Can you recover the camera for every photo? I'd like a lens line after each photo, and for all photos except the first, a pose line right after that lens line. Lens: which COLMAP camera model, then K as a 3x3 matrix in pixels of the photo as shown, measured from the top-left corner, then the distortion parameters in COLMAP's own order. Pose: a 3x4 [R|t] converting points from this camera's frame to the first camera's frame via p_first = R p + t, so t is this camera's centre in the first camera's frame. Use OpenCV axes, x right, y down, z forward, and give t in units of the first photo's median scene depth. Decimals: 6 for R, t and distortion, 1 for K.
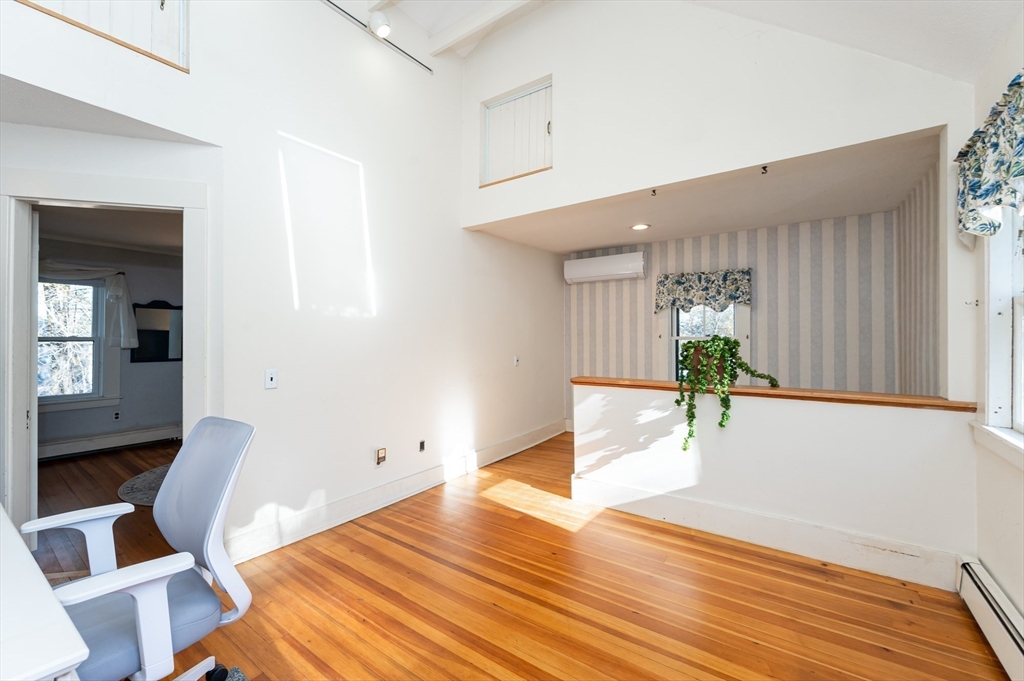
lens RADIAL K [[420.8, 0, 511.9], [0, 420.8, 339.8], [0, 0, 1]] dist [0.000814, 0.000201]
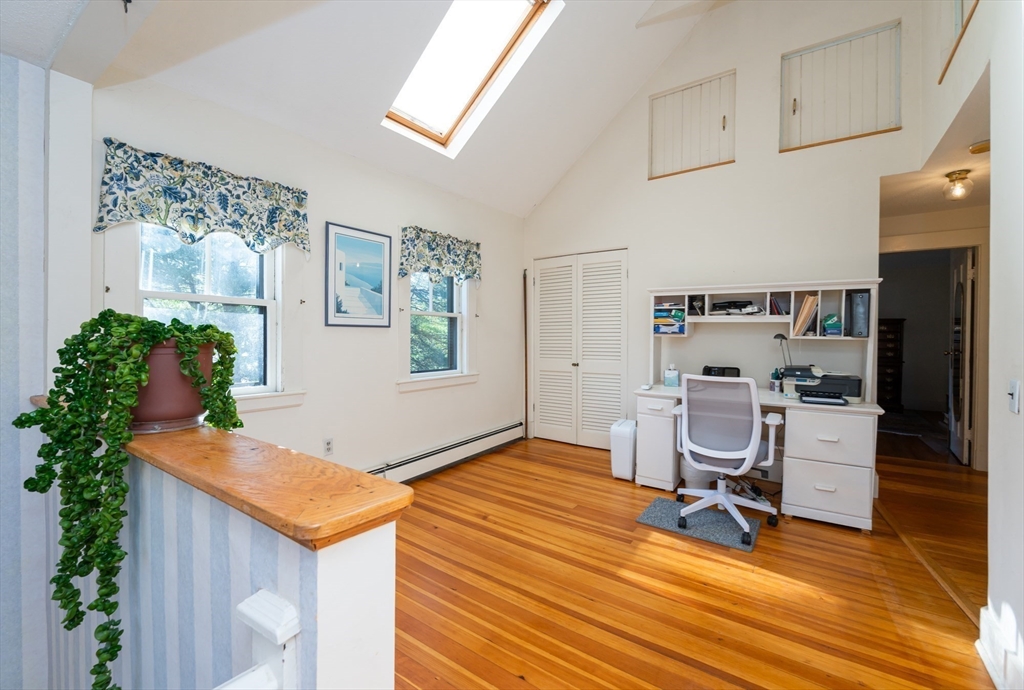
lens RADIAL K [[428.3, 0, 511.9], [0, 428.3, 343.0], [0, 0, 1]] dist [-0.009838, 0.000135]
pose [[-0.999987, -0.000146, 0.005003, 0.136441], [-0.000099, 0.999957, 0.009320, 0.023153], [-0.005005, 0.009320, -0.999944, 1.951114]]
